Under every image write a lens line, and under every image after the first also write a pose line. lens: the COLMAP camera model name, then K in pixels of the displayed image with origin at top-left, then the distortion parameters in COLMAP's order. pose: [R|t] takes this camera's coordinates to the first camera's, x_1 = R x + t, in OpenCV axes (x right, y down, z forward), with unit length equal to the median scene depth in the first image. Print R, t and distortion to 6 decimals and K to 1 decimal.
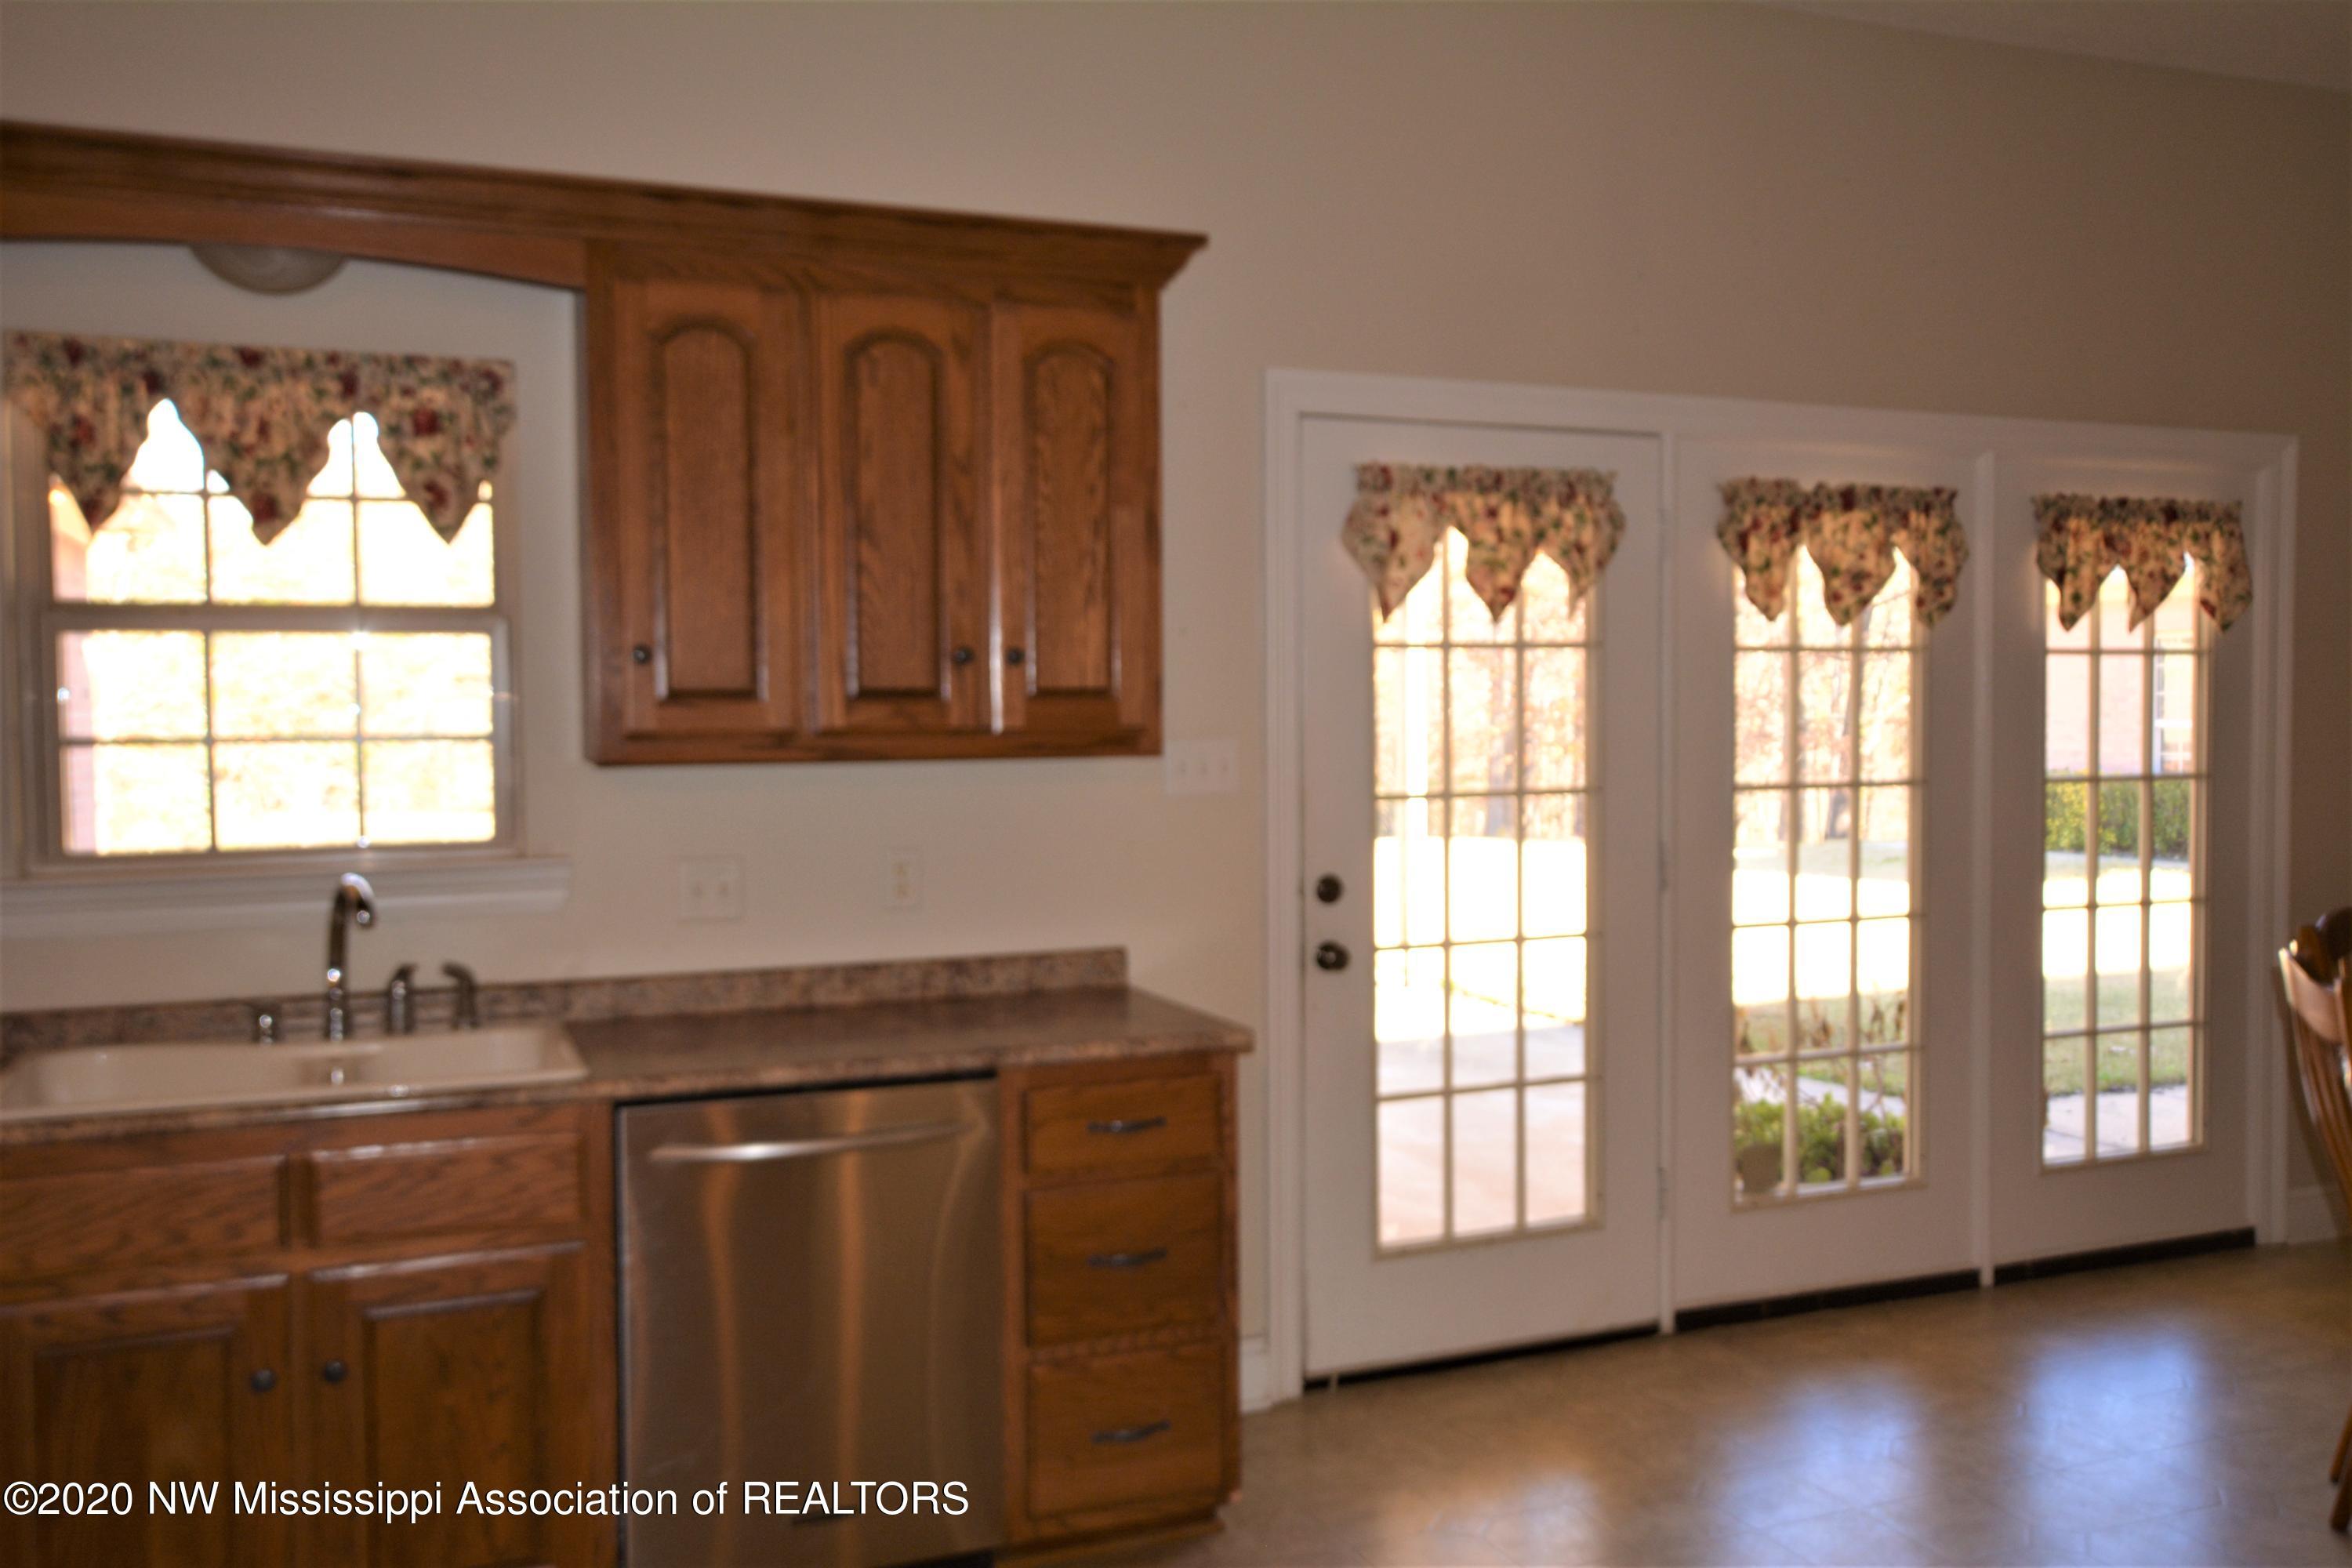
lens RADIAL K [[1926.7, 0, 1170.5], [0, 1926.7, 779.9], [0, 0, 1]] dist [-0.012787, 0.064612]
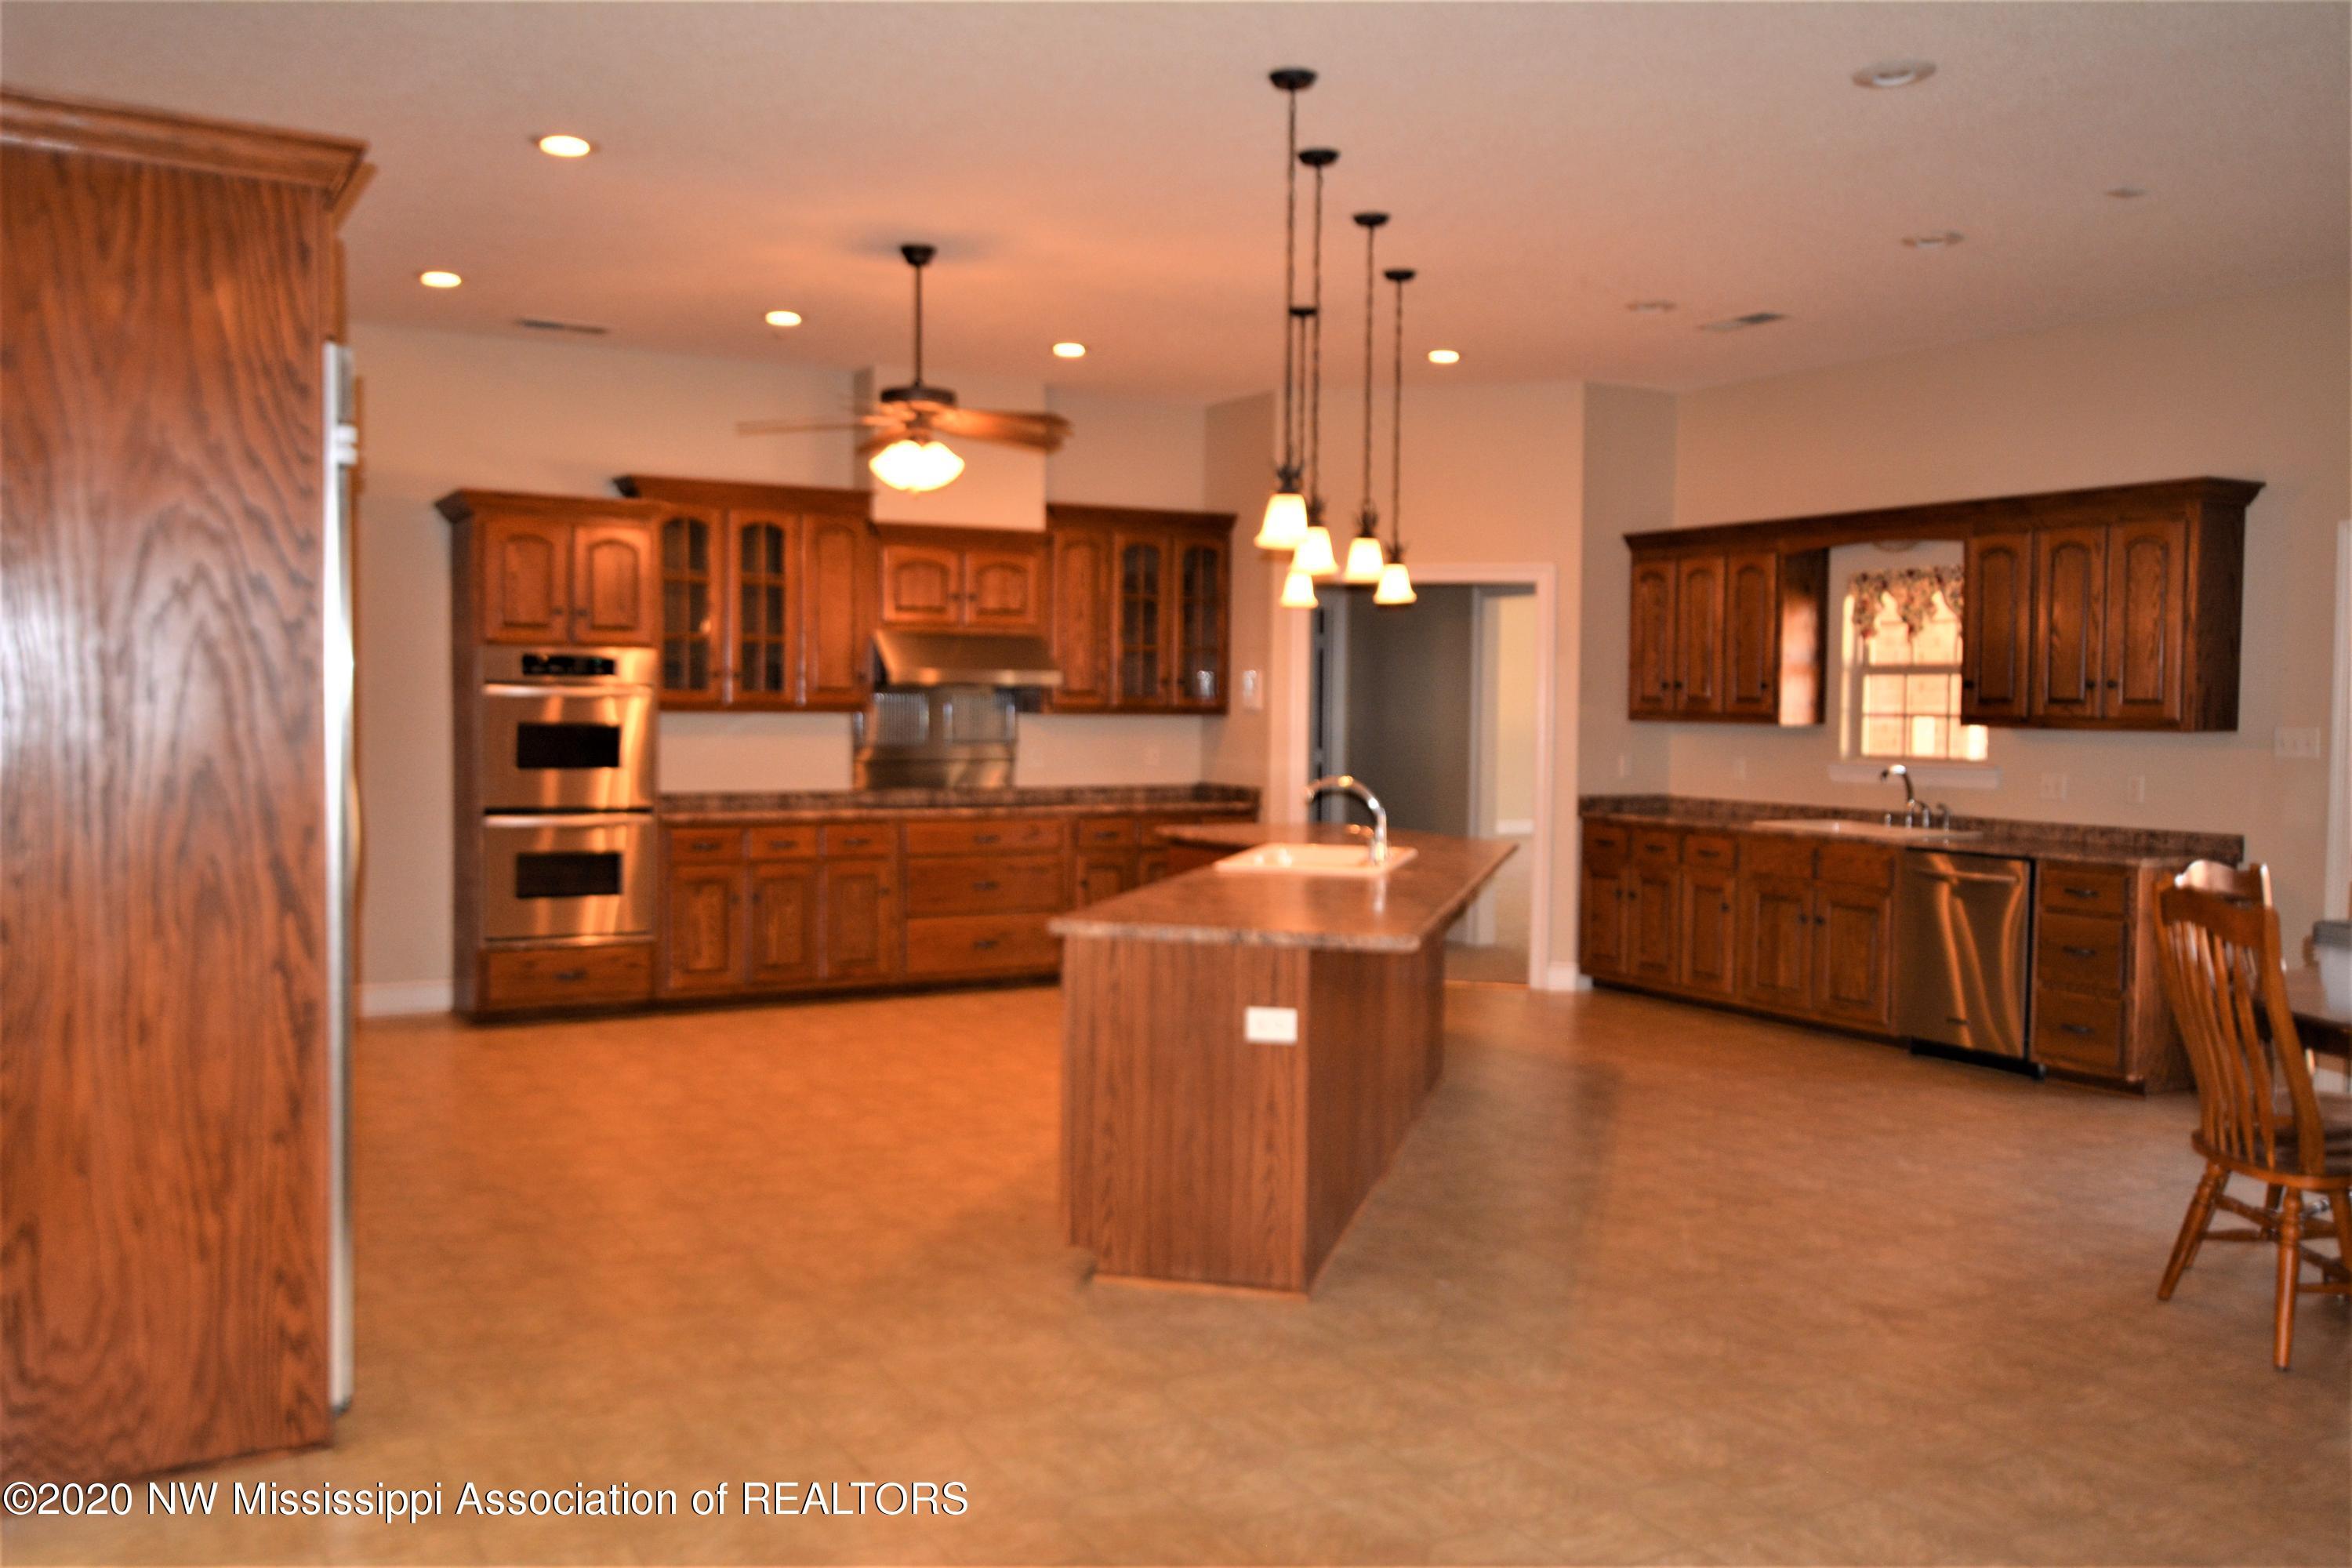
lens RADIAL K [[1926.7, 0, 1170.5], [0, 1926.7, 779.9], [0, 0, 1]] dist [-0.012787, 0.064612]
pose [[0.136003, 0.052158, -0.989335, 1.984311], [-0.051799, 0.997622, 0.045474, 0.000113], [0.989353, 0.045062, 0.138381, -0.363577]]
